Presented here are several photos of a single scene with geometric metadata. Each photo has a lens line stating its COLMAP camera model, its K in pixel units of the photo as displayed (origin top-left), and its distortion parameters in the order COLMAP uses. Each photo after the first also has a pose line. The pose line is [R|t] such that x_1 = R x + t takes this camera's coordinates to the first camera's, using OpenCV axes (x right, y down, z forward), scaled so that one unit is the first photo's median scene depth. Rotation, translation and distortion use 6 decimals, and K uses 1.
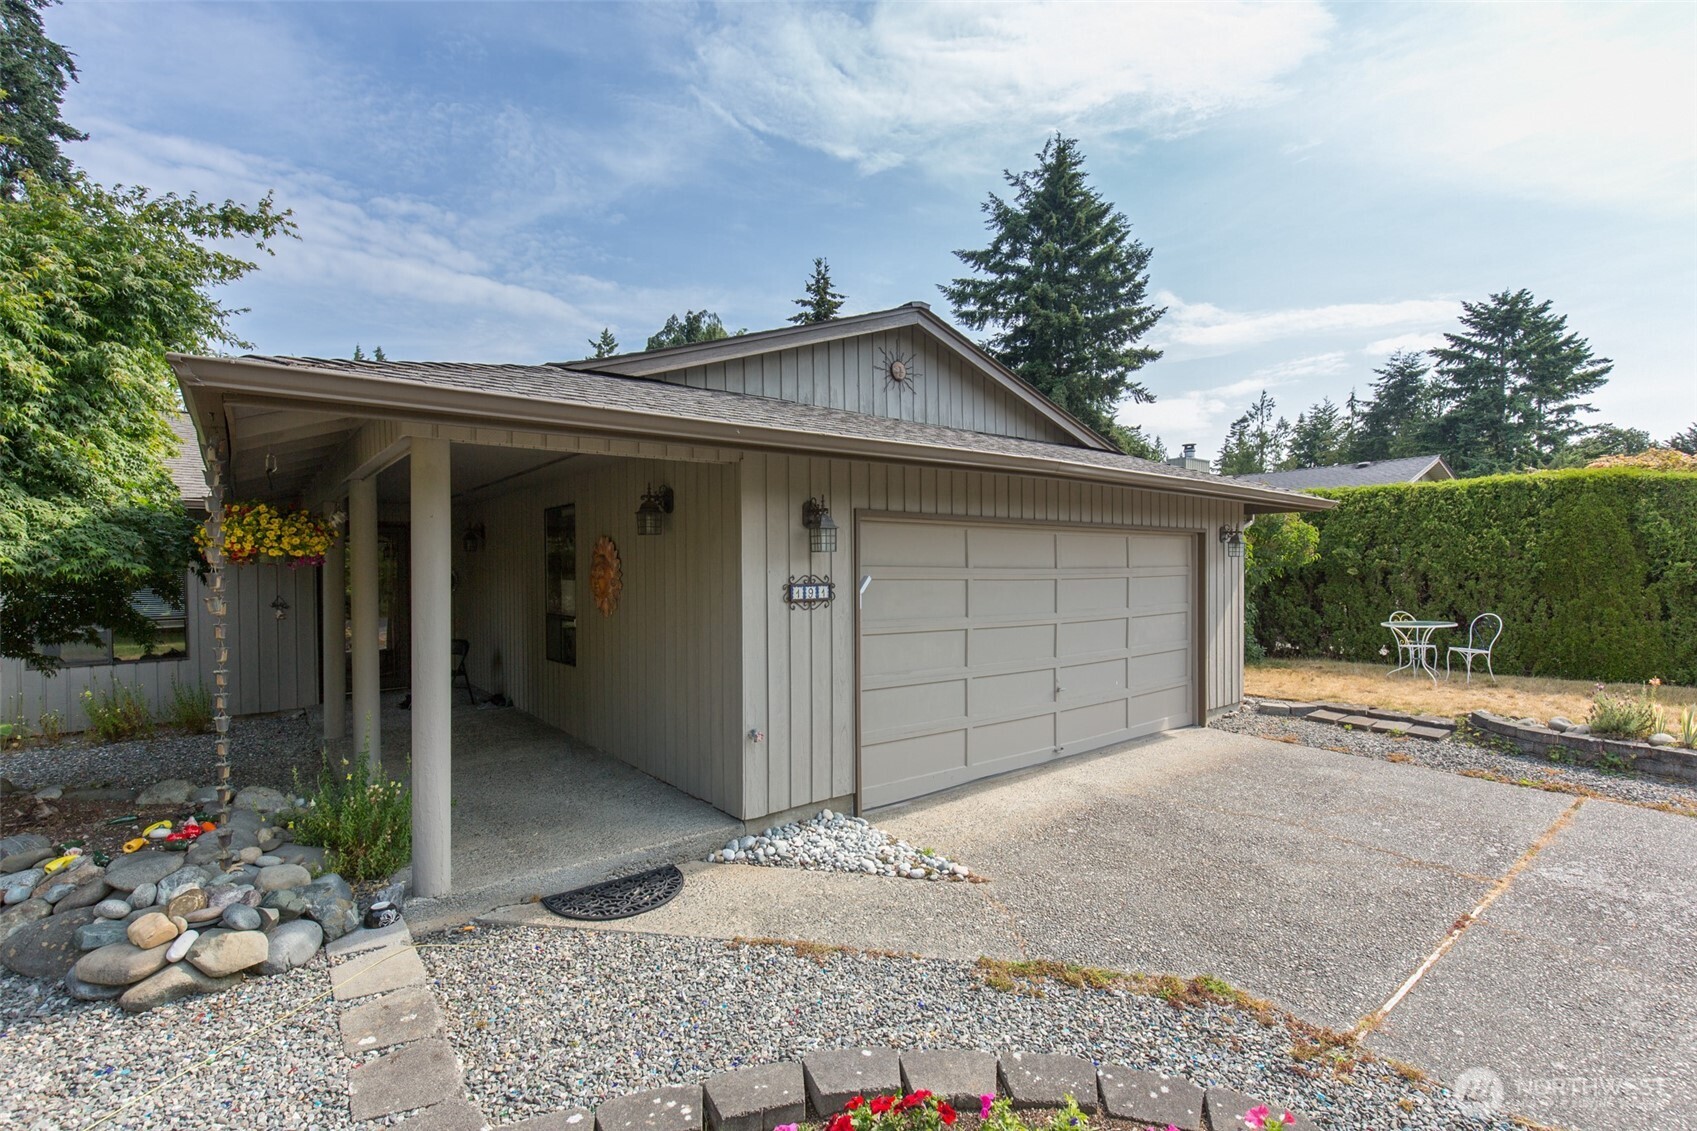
lens RADIAL K [[761.3, 0, 848.2], [0, 761.3, 569.7], [0, 0, 1]] dist [0.029678, -0.020879]
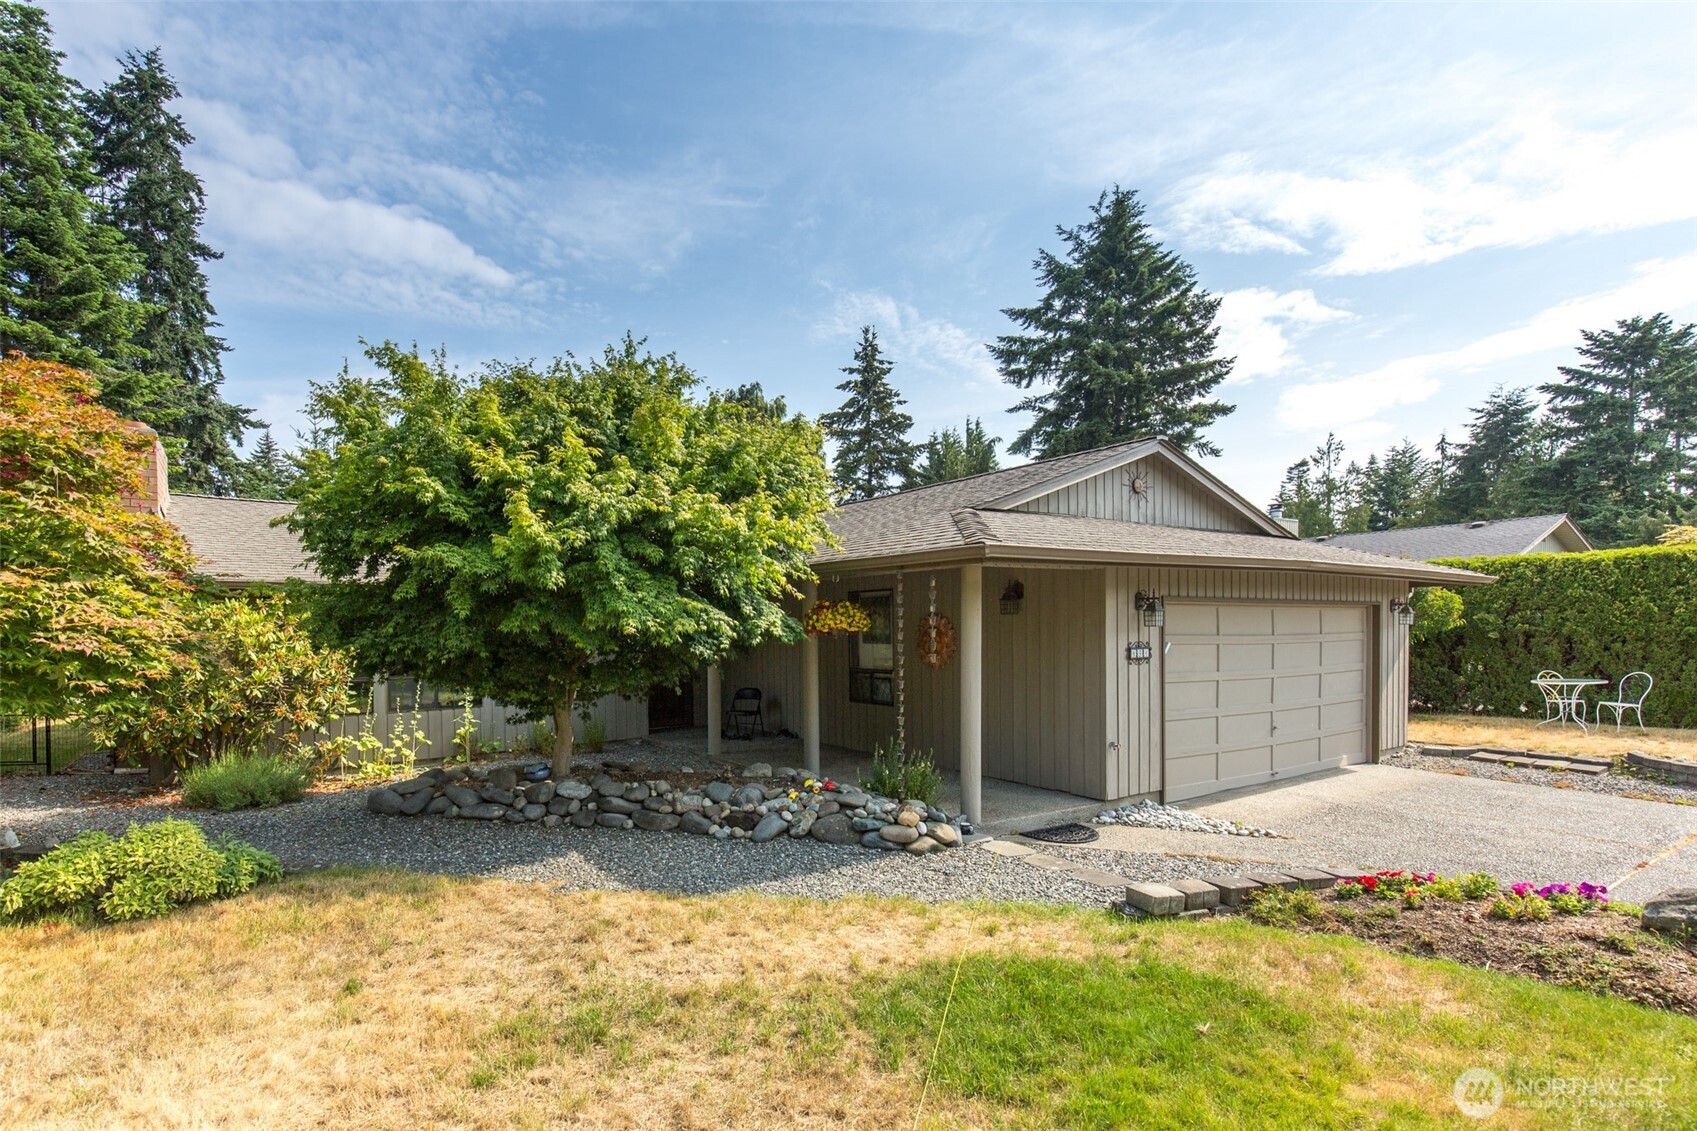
lens RADIAL K [[787.6, 0, 735.6], [0, 787.6, 639.3], [0, 0, 1]] dist [0.017400, -0.009029]
pose [[0.990644, -0.001772, -0.136462, -0.073408], [0.003245, 0.999939, 0.010568, -0.001944], [0.136435, -0.010912, 0.990589, -0.076112]]
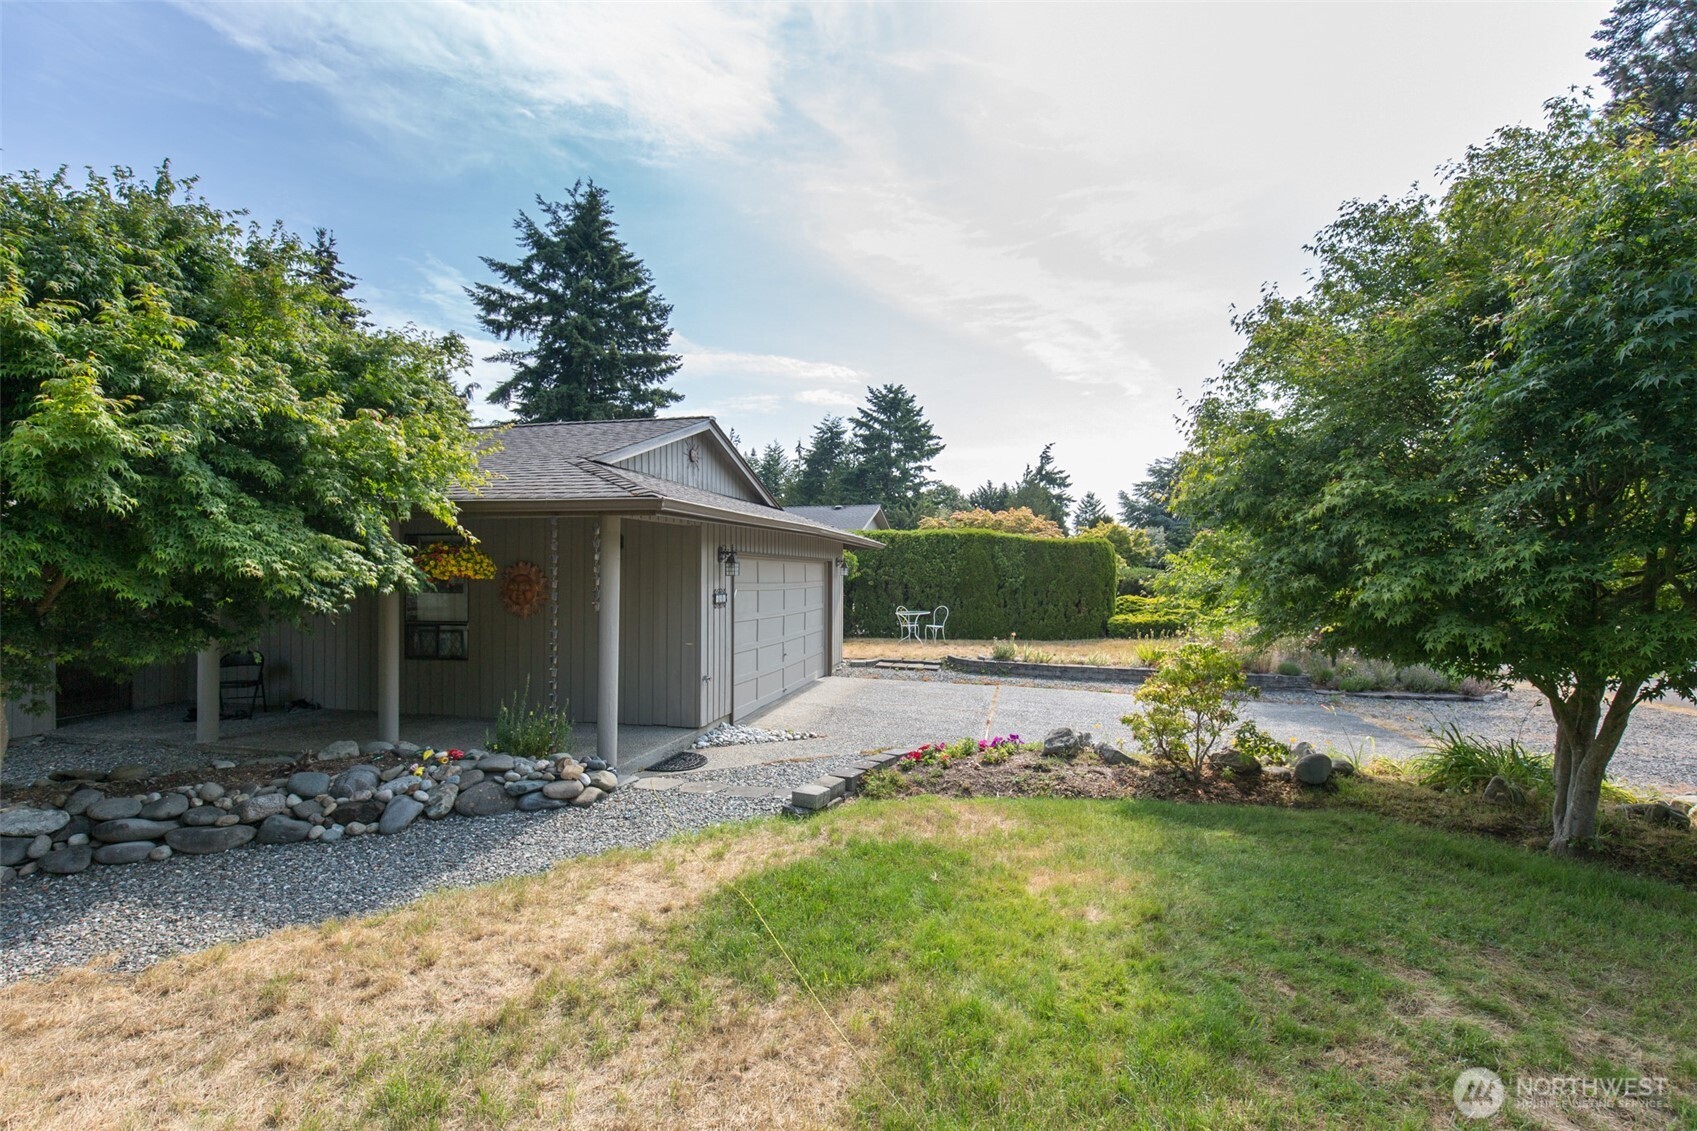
lens RADIAL K [[758.9, 0, 837.0], [0, 758.9, 562.7], [0, 0, 1]] dist [0.026671, -0.023252]
pose [[0.792601, 0.014392, 0.609571, -0.106844], [-0.001979, 0.999777, -0.021032, -0.001971], [-0.609737, 0.015463, 0.792453, -0.066242]]
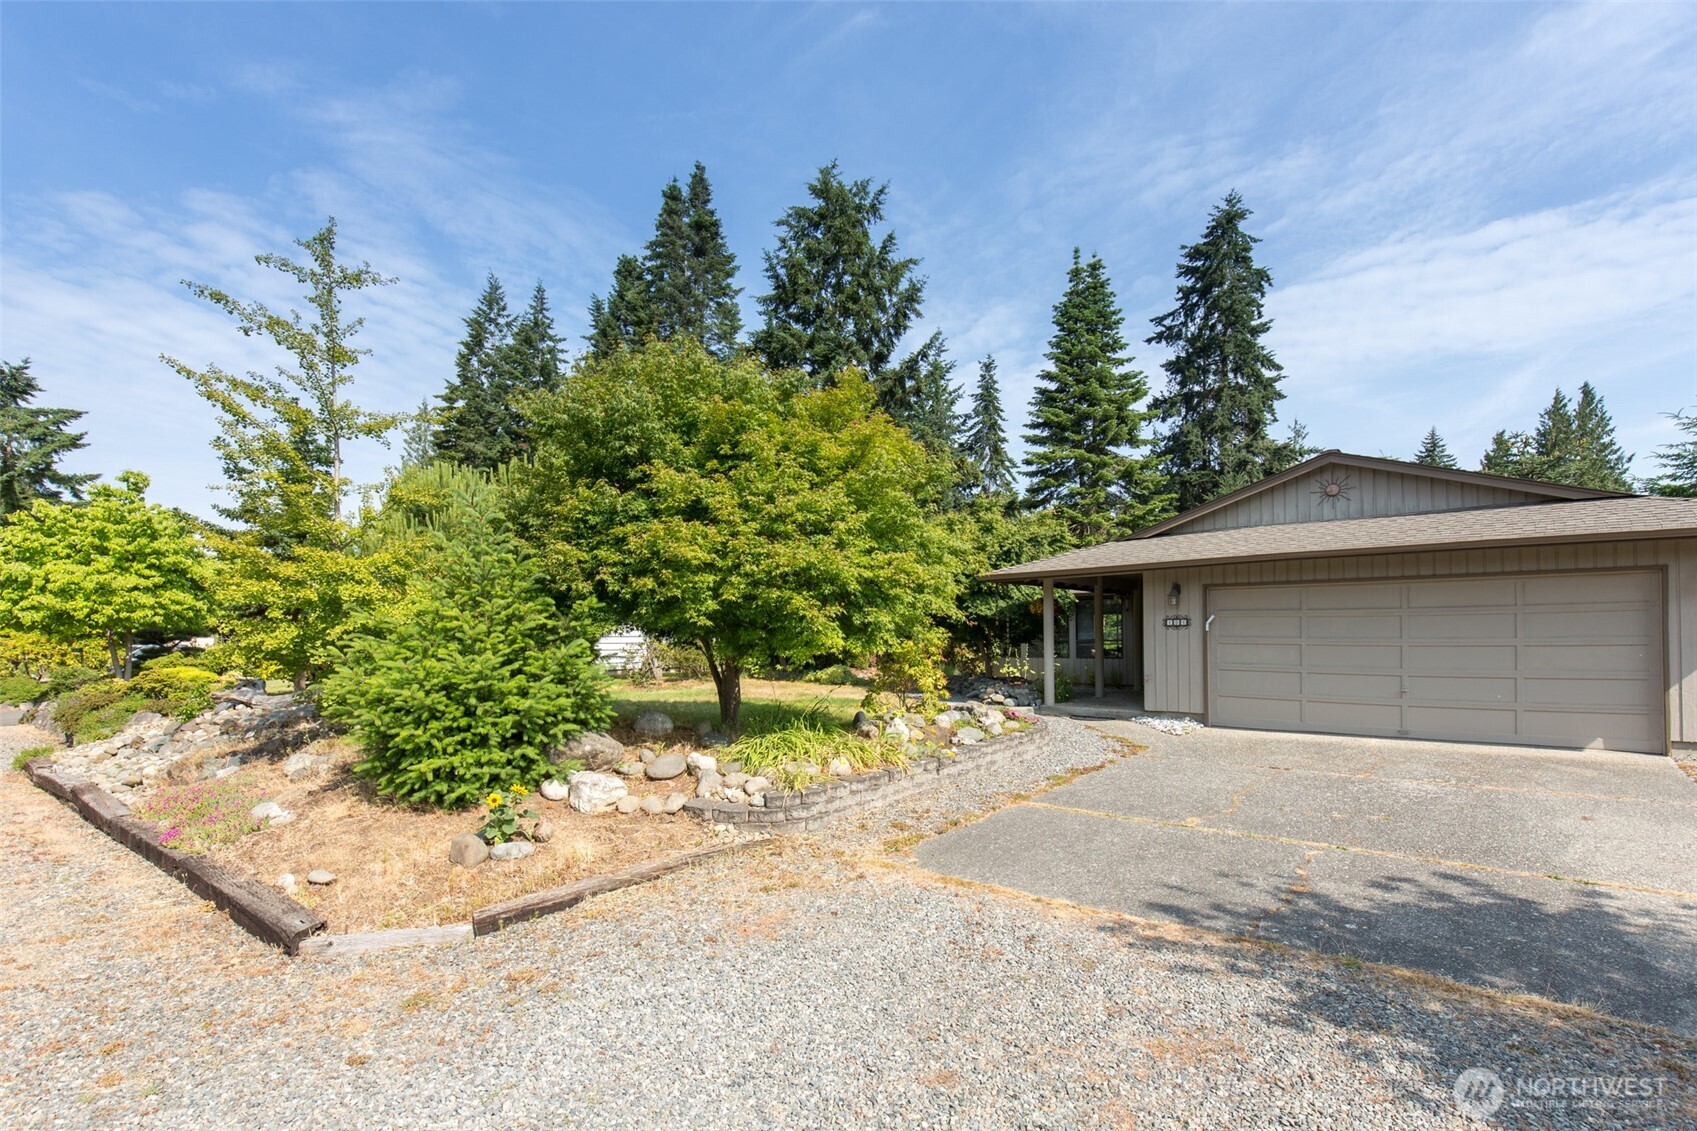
lens RADIAL K [[746.3, 0, 827.7], [0, 746.3, 634.9], [0, 0, 1]] dist [0.028196, -0.018285]
pose [[0.170786, -0.002059, -0.985306, 0.242446], [0.001469, 0.999997, -0.001836, 0.008307], [0.985307, -0.001134, 0.170789, -0.055304]]
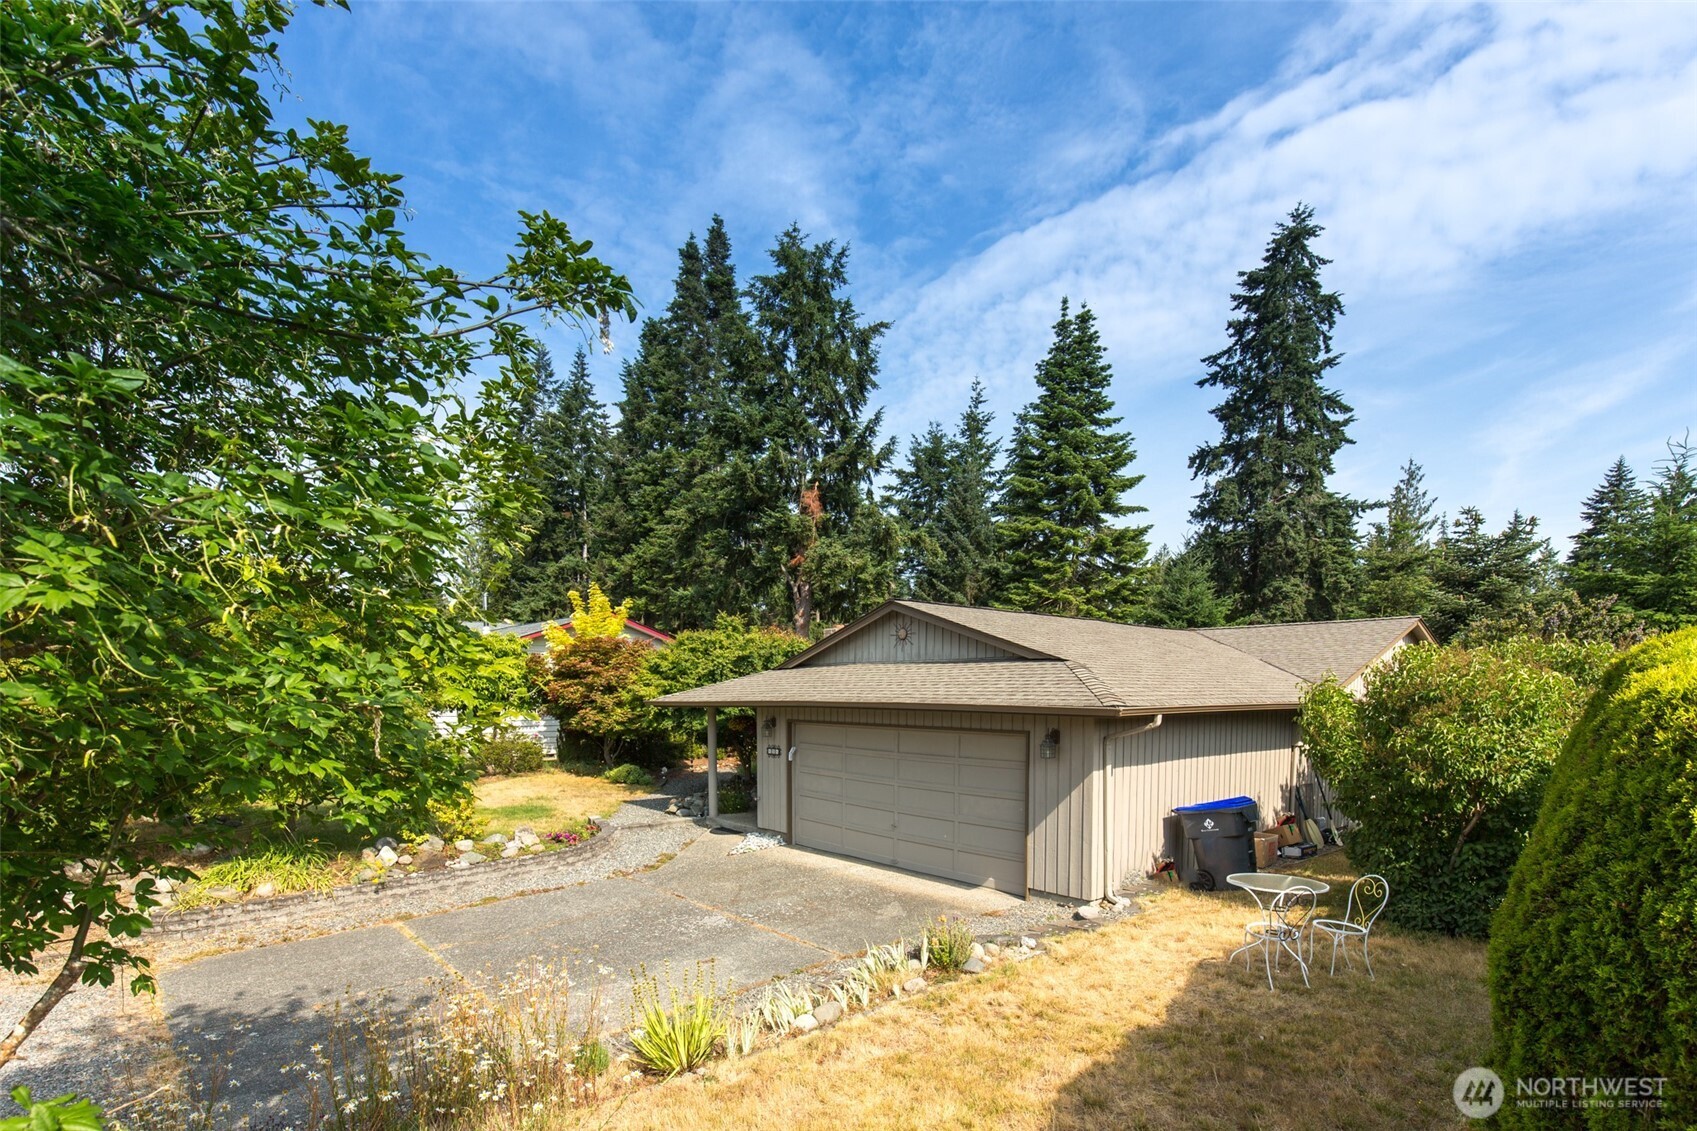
lens RADIAL K [[770.9, 0, 833.6], [0, 770.9, 755.3], [0, 0, 1]] dist [0.009898, -0.000244]
pose [[0.035782, 0.082029, -0.995987, 0.310285], [-0.004477, 0.996629, 0.081921, -0.021576], [0.999350, 0.001527, 0.036028, 0.131444]]
